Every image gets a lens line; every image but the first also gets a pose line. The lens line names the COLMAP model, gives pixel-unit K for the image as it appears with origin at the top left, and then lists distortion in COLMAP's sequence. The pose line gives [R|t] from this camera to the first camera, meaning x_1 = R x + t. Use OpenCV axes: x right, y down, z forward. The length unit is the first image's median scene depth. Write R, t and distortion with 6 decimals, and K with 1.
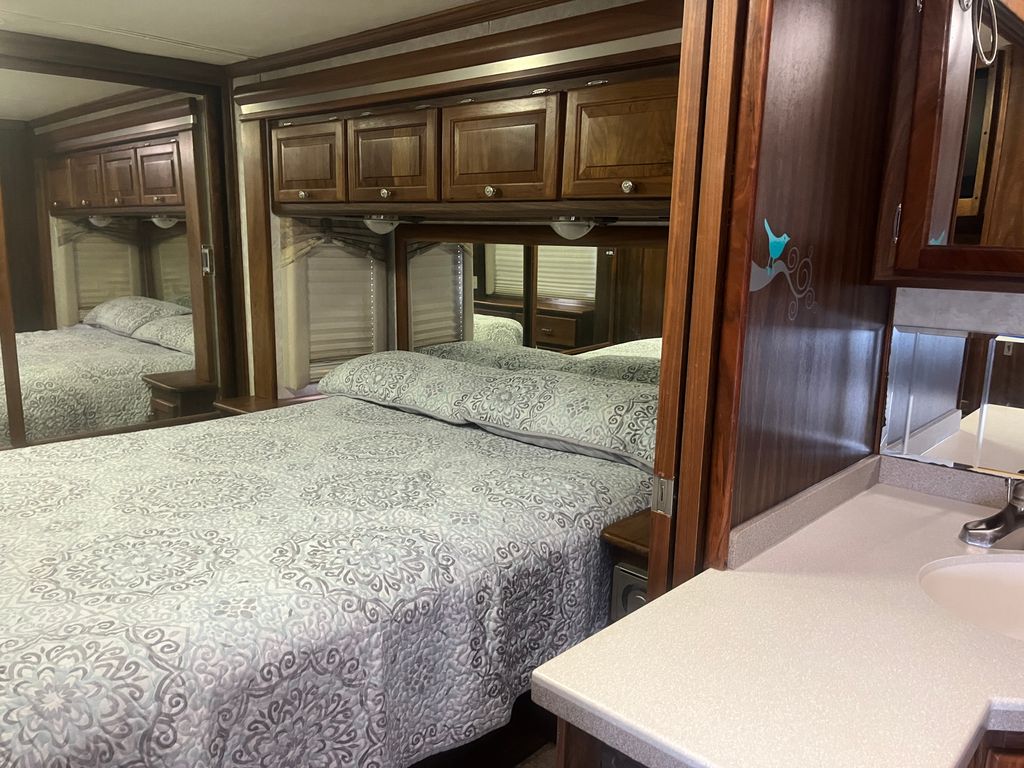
lens RADIAL K [[776.7, 0, 505.9], [0, 776.7, 389.4], [0, 0, 1]] dist [0.072303, -0.099945]
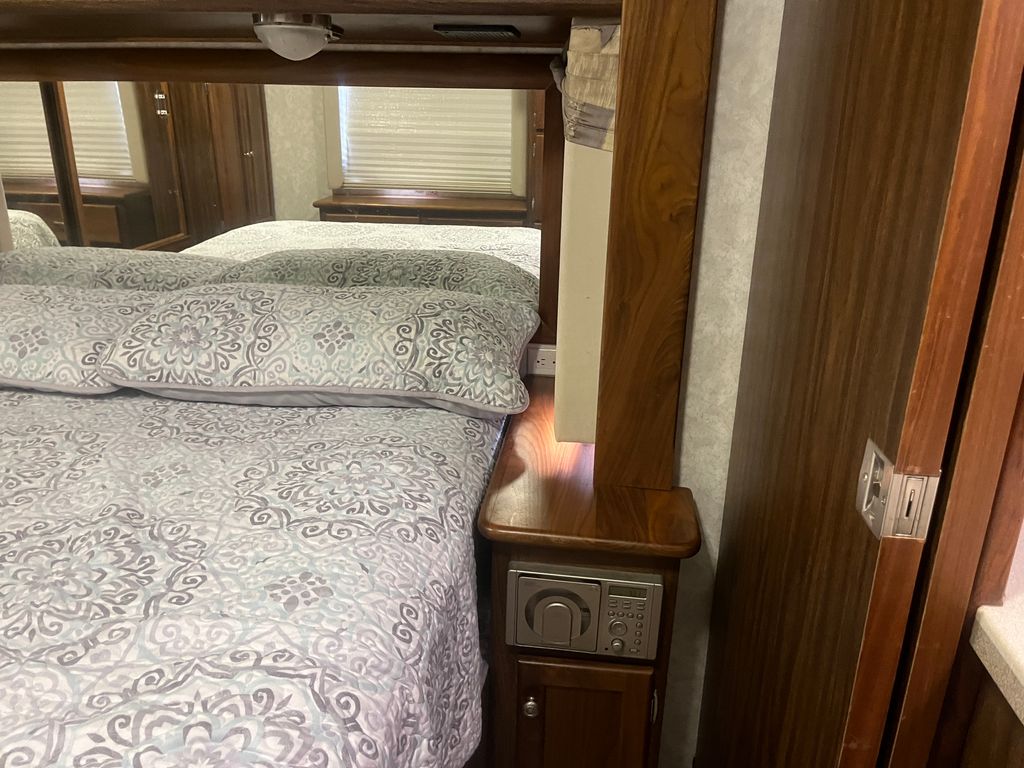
lens RADIAL K [[776.7, 0, 519.4], [0, 776.7, 387.8], [0, 0, 1]] dist [0.072303, -0.099945]
pose [[0.803589, -0.199520, 0.560746, -0.161501], [0.113717, 0.976251, 0.184397, -0.039216], [-0.584219, -0.084413, 0.807194, 0.393640]]
